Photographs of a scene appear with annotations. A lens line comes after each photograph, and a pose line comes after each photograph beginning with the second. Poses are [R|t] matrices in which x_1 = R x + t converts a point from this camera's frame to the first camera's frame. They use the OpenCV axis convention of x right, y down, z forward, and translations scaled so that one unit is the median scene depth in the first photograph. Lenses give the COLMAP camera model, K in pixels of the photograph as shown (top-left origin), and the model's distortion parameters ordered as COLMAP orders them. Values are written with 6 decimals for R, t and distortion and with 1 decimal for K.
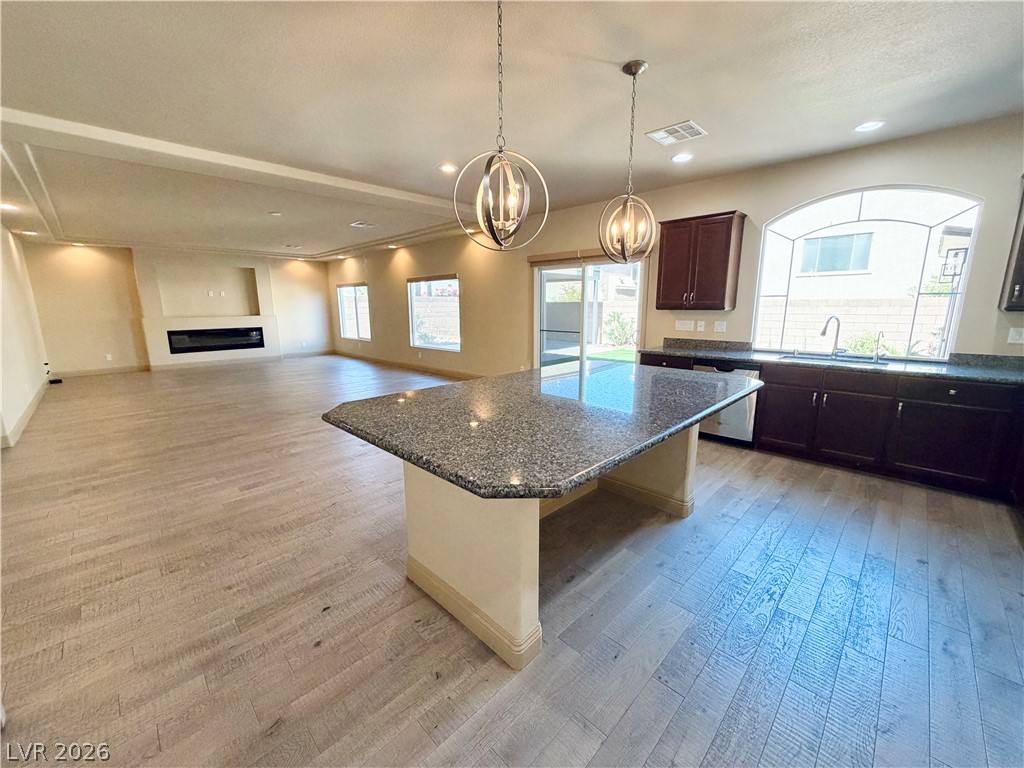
lens RADIAL K [[407.3, 0, 509.2], [0, 407.3, 384.2], [0, 0, 1]] dist [0.000861, 0.000767]
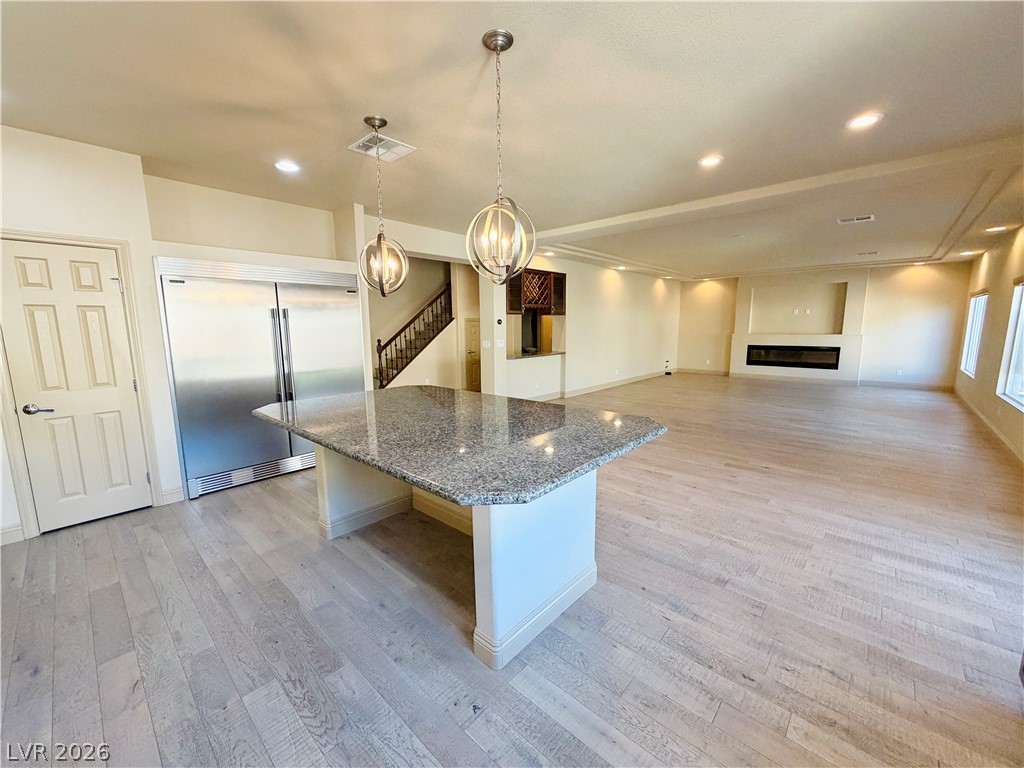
lens RADIAL K [[407.3, 0, 509.6], [0, 407.3, 383.6], [0, 0, 1]] dist [0.000861, 0.000767]
pose [[0.043500, 0.151197, -0.987546, 0.313235], [-0.186318, 0.972368, 0.140666, -0.063518], [0.981526, 0.177879, 0.070469, 0.283708]]
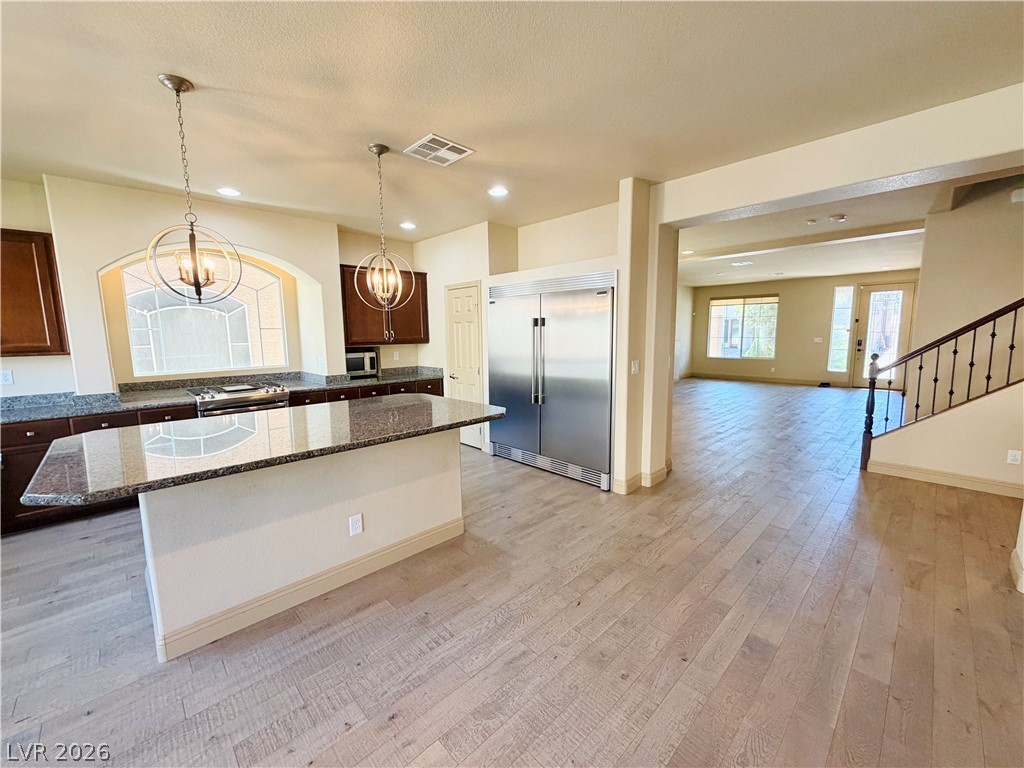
lens RADIAL K [[407.3, 0, 508.4], [0, 407.3, 382.7], [0, 0, 1]] dist [0.000861, 0.000767]
pose [[-0.999719, 0.014731, 0.018546, -0.105342], [0.019831, 0.948743, 0.315427, -0.112420], [-0.012949, 0.315706, -0.948769, 0.529513]]
